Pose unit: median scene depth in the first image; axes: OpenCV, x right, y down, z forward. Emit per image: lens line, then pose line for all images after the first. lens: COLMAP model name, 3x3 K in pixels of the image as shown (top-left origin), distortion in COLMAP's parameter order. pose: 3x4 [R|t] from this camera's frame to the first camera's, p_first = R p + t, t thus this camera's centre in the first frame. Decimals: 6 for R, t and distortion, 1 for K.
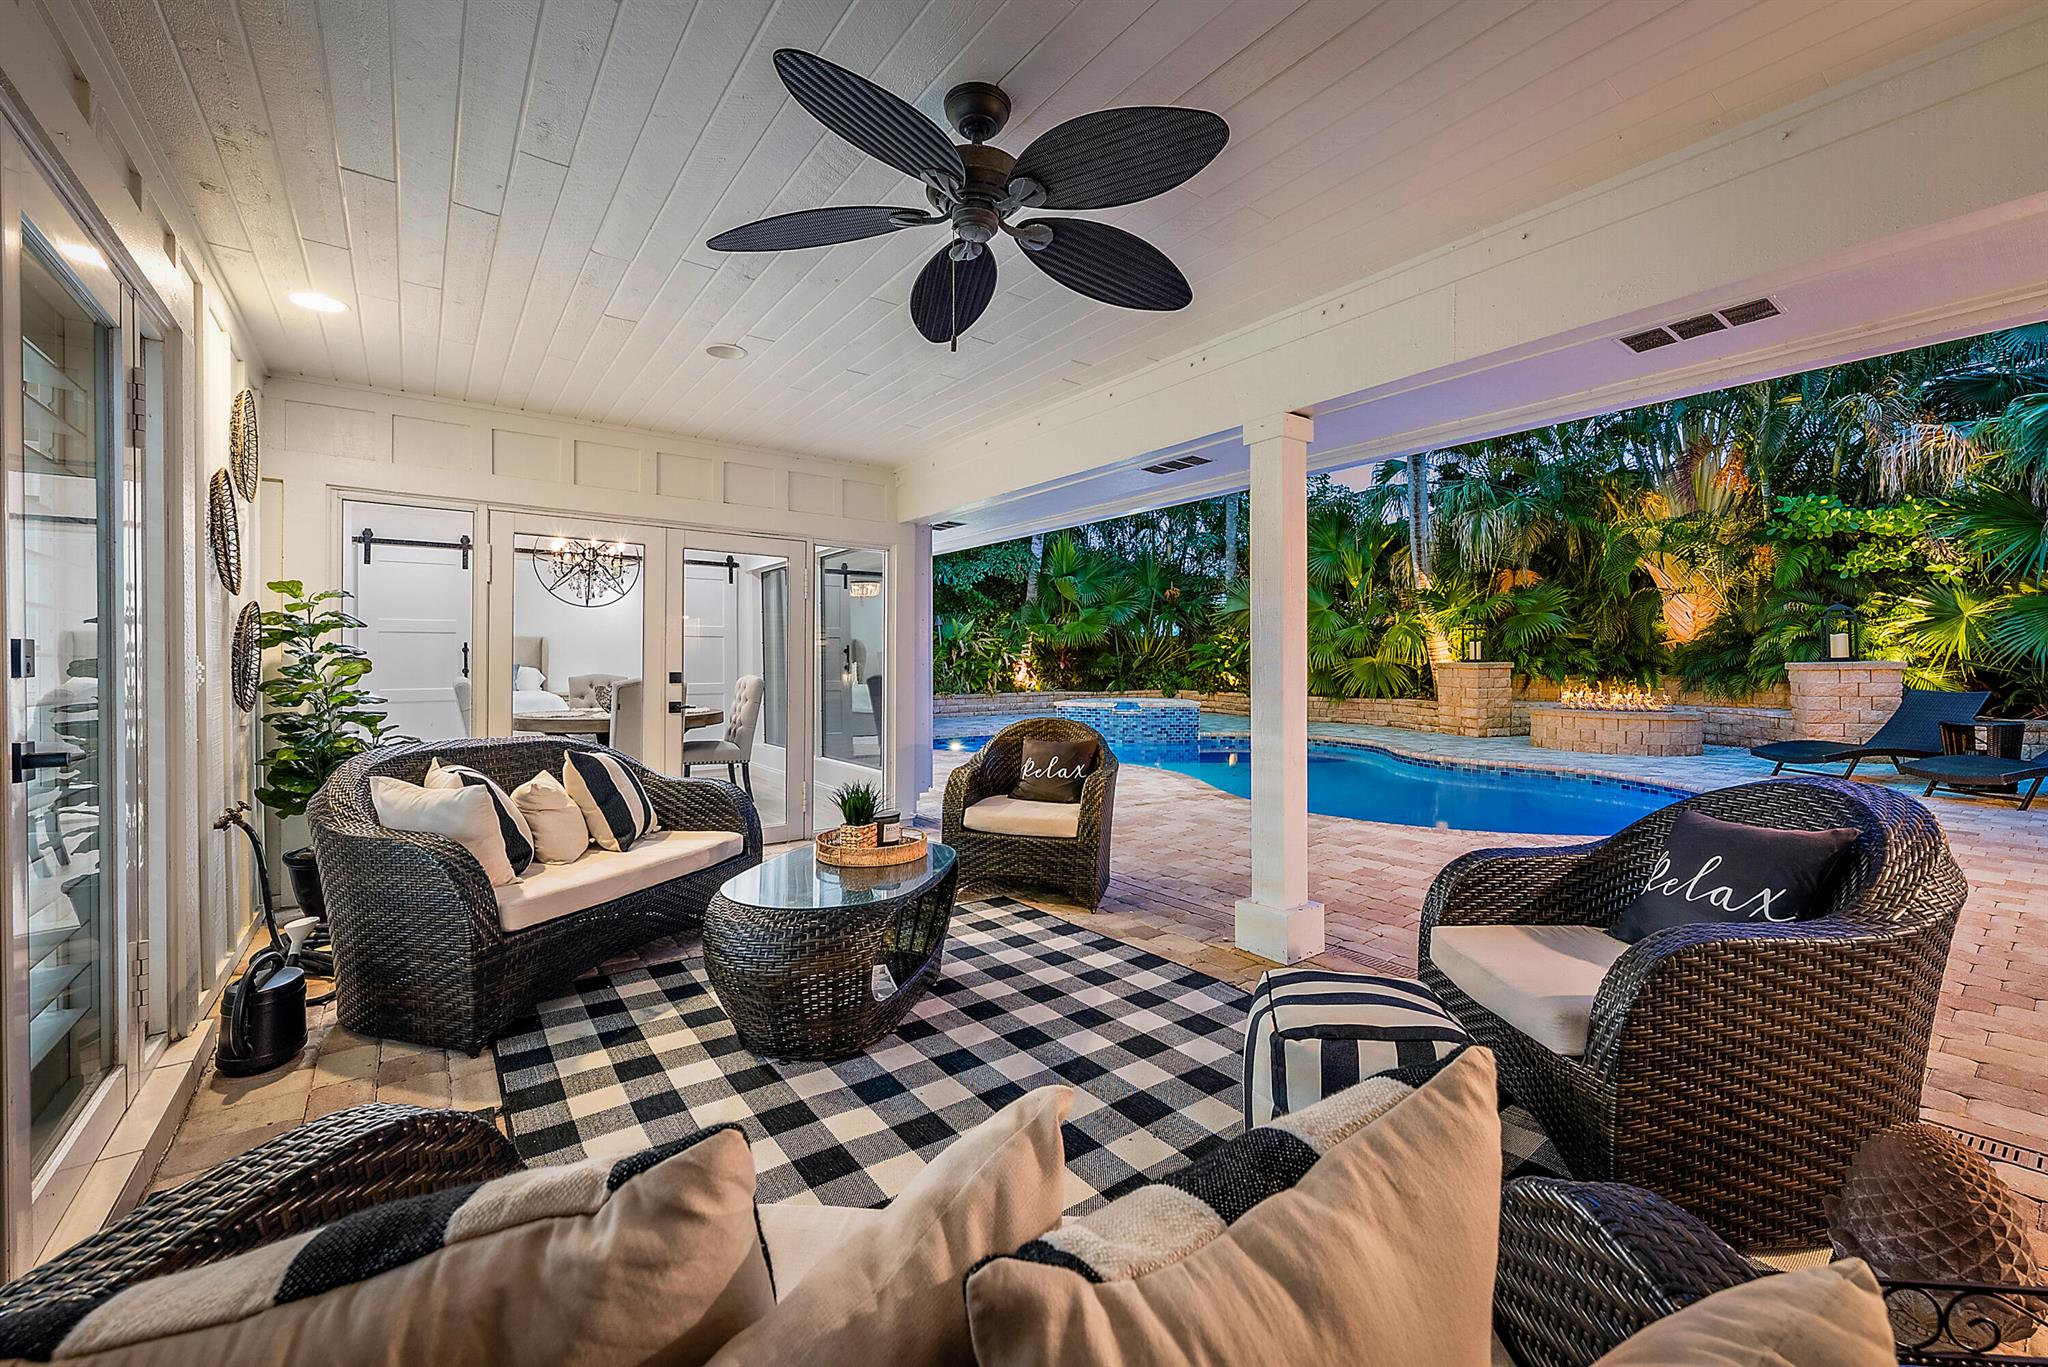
lens RADIAL K [[808.3, 0, 1026.2], [0, 808.3, 661.7], [0, 0, 1]] dist [-0.000028, 0.000224]
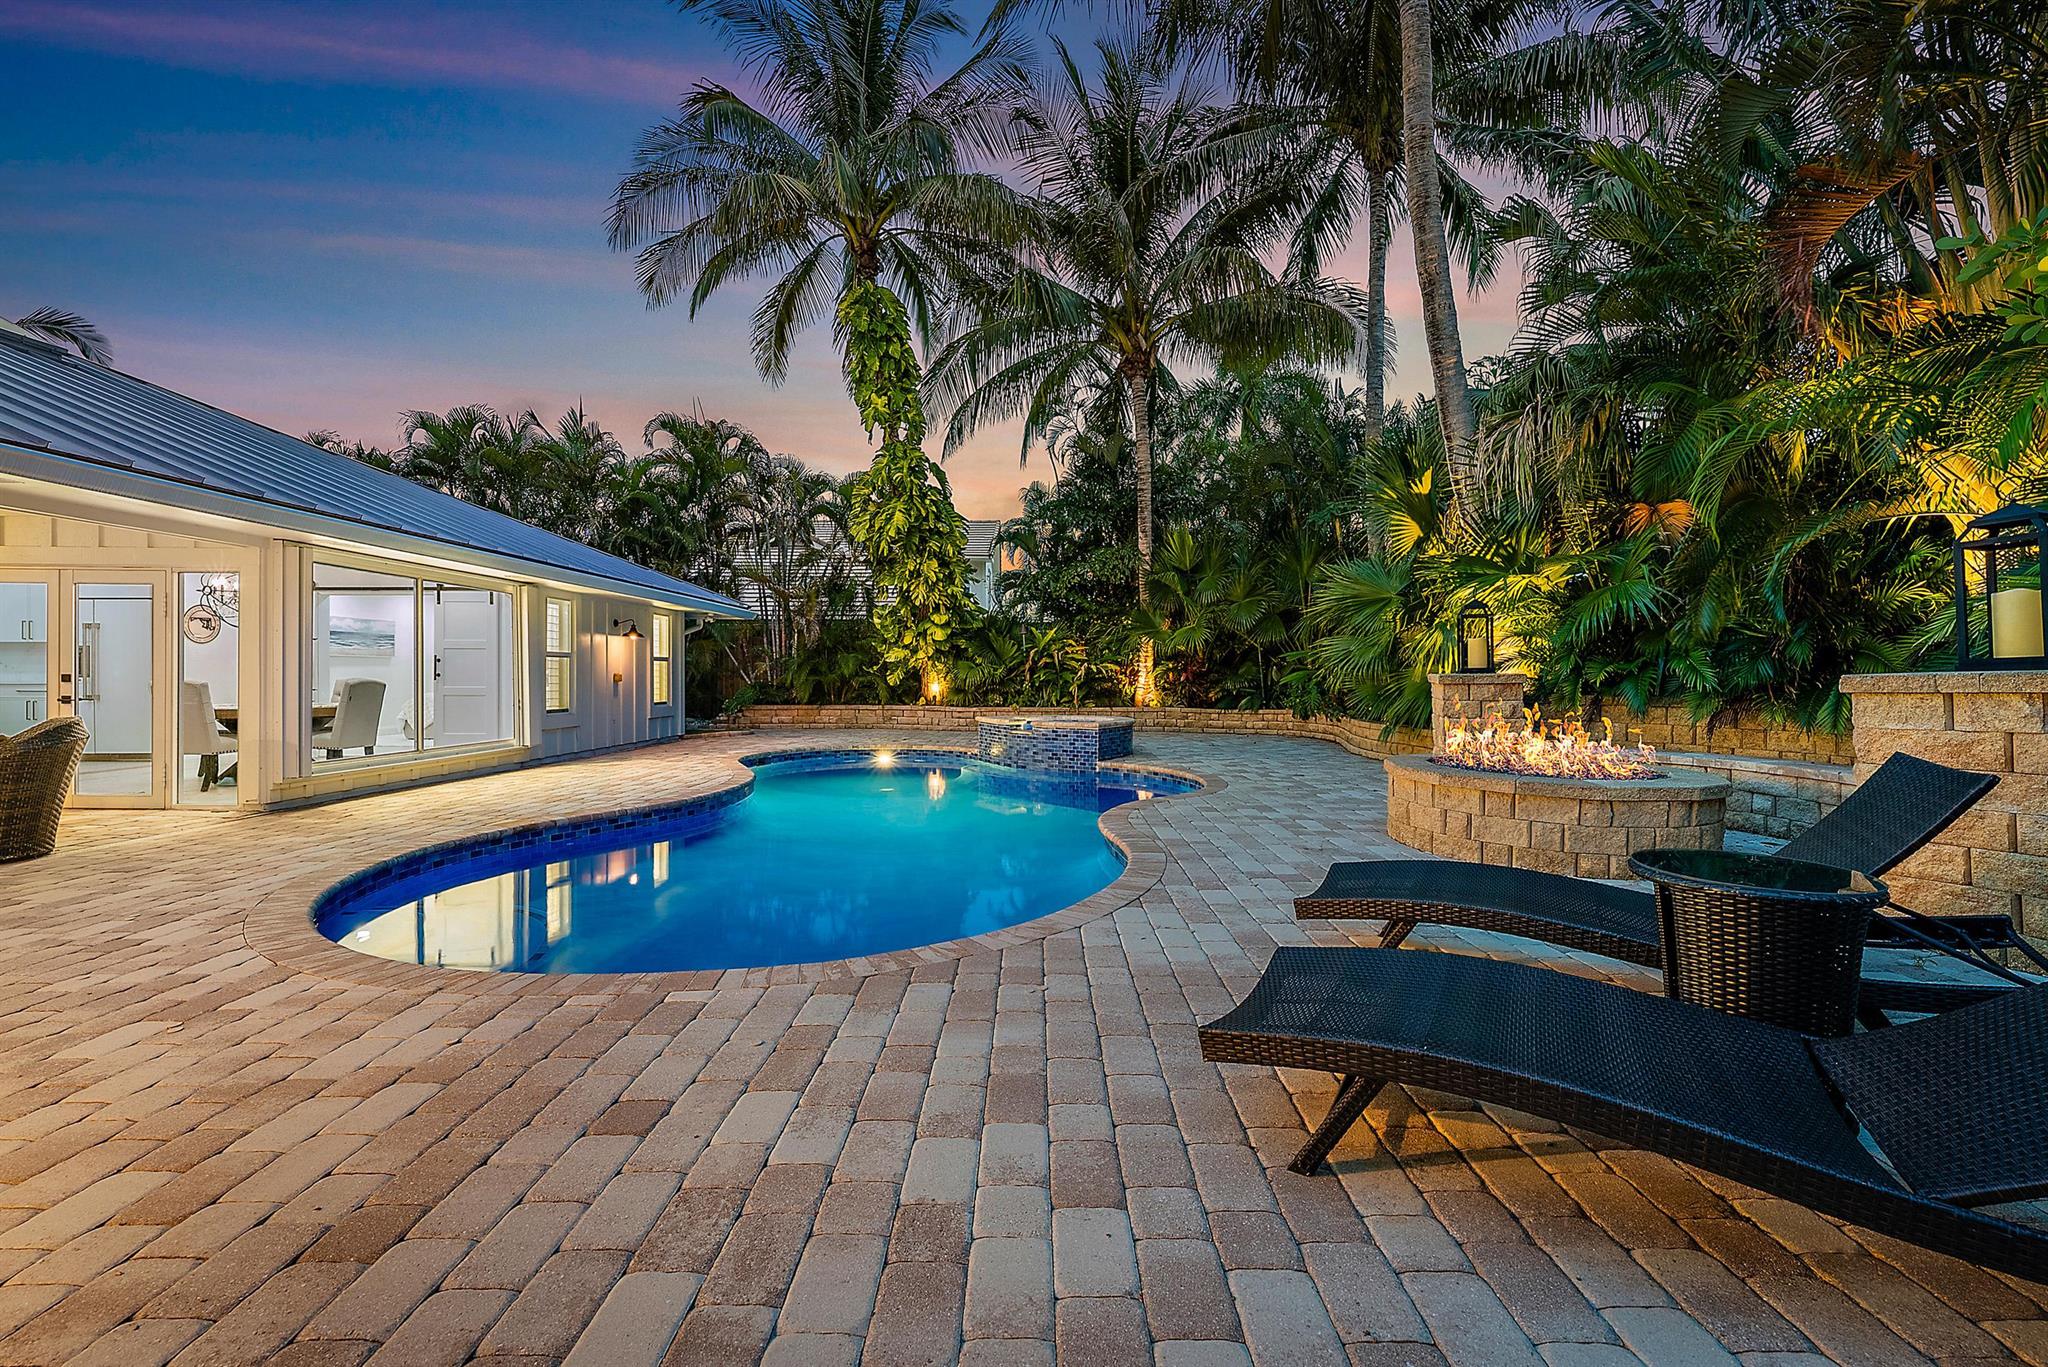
lens RADIAL K [[808.3, 0, 1026.2], [0, 808.3, 661.7], [0, 0, 1]] dist [-0.000028, 0.000224]
pose [[0.792920, -0.005995, -0.609297, 0.714264], [-0.004075, 0.999877, -0.015142, 0.002792], [0.609313, 0.014489, 0.792798, 0.374496]]
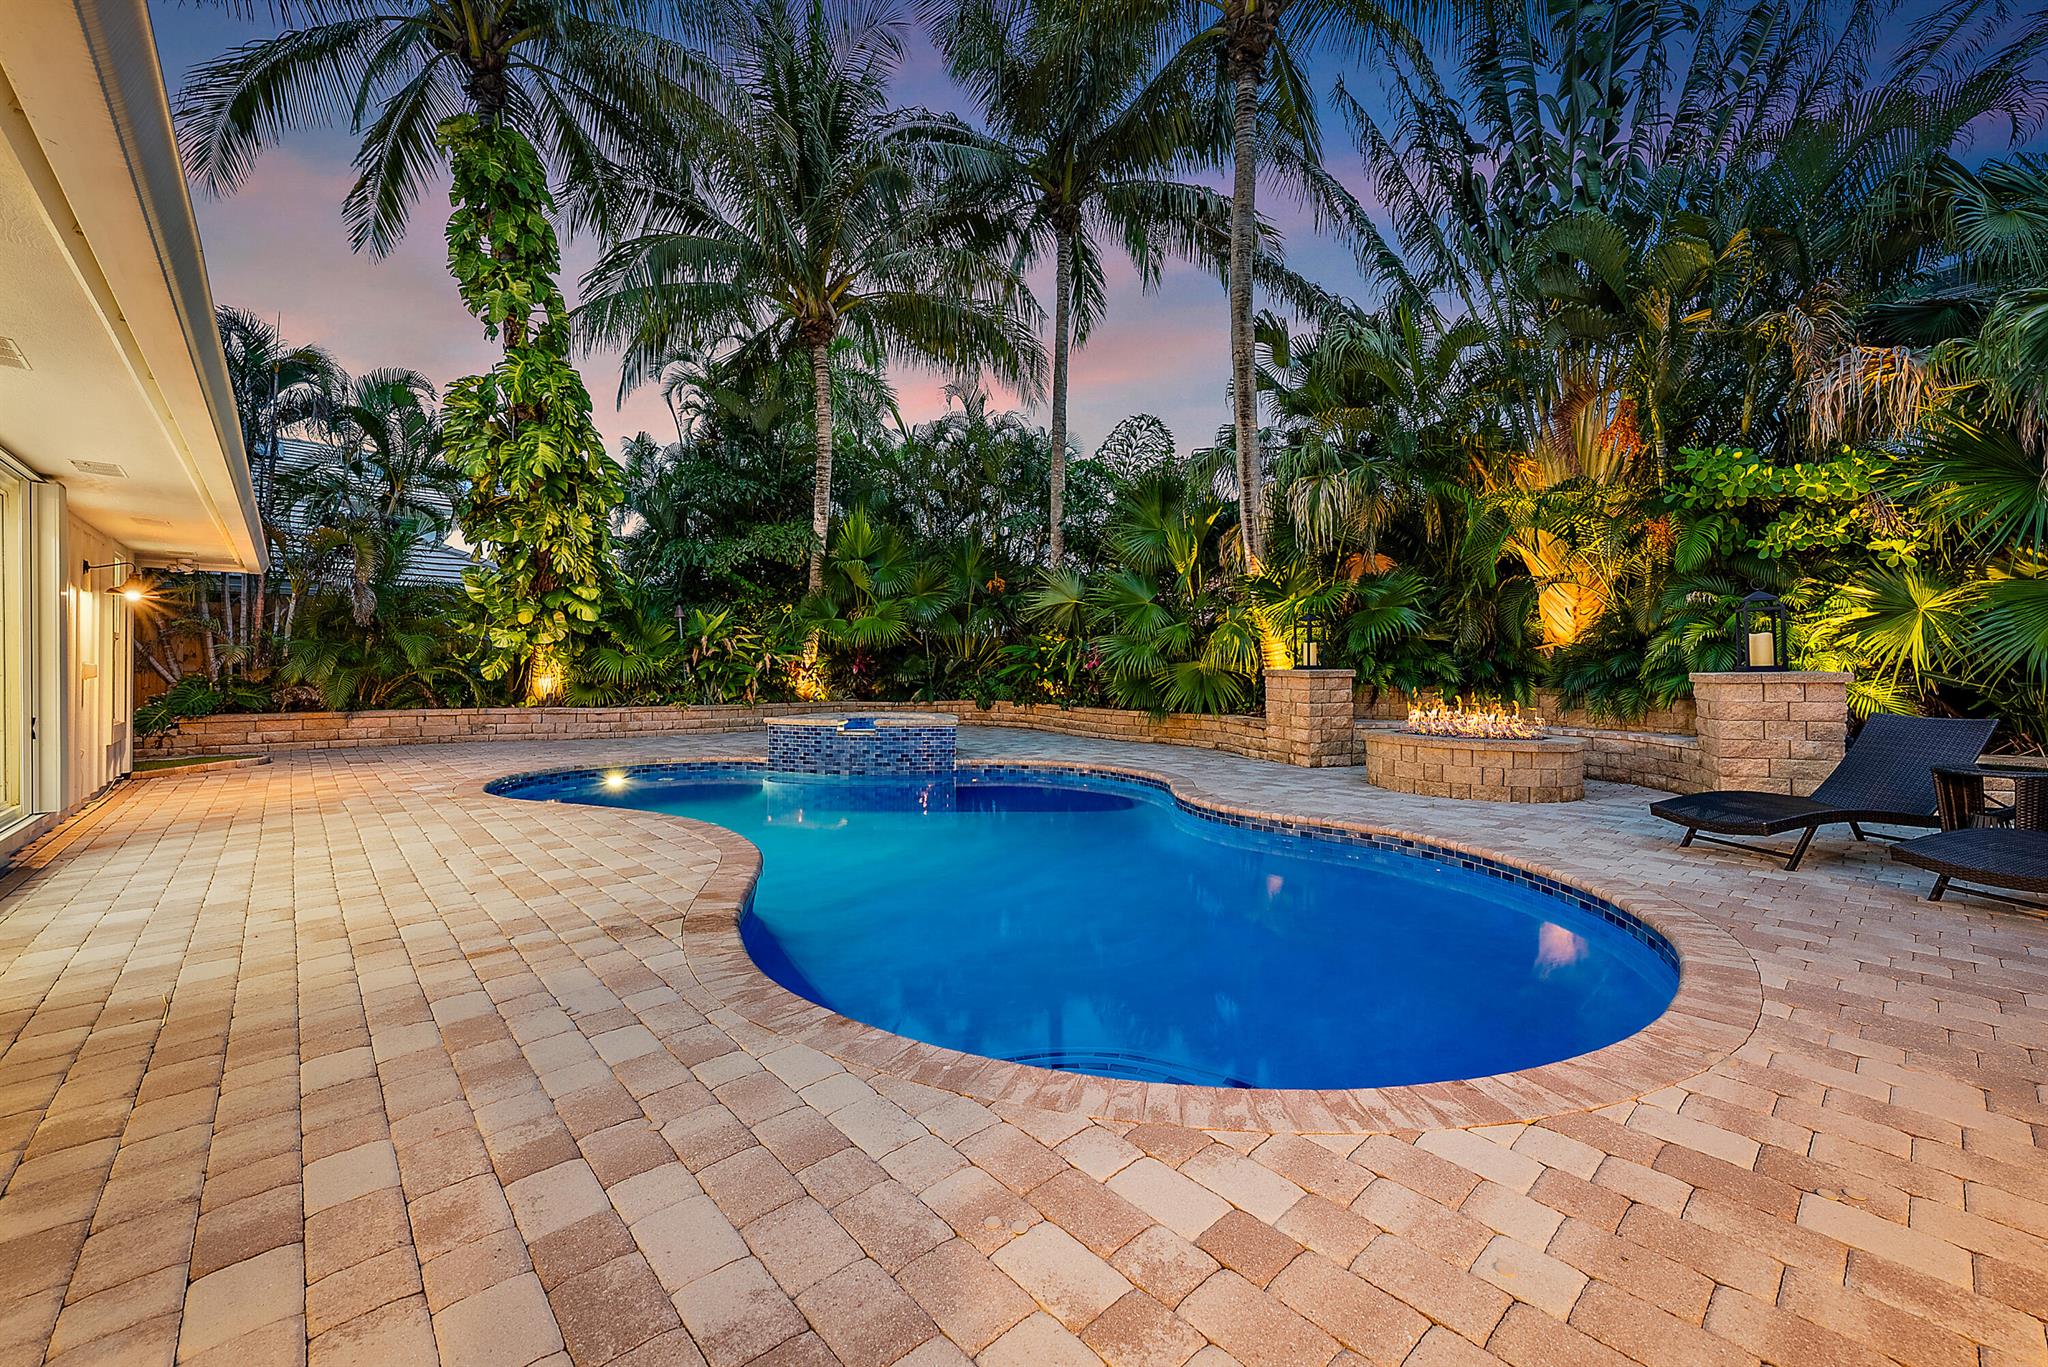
lens RADIAL K [[815.4, 0, 1020.8], [0, 815.4, 657.8], [0, 0, 1]] dist [0.001027, -0.000011]
pose [[0.996109, 0.010210, 0.087538, 0.230085], [-0.009151, 0.999880, -0.012497, 0.002142], [-0.087655, 0.011647, 0.996083, 0.268992]]
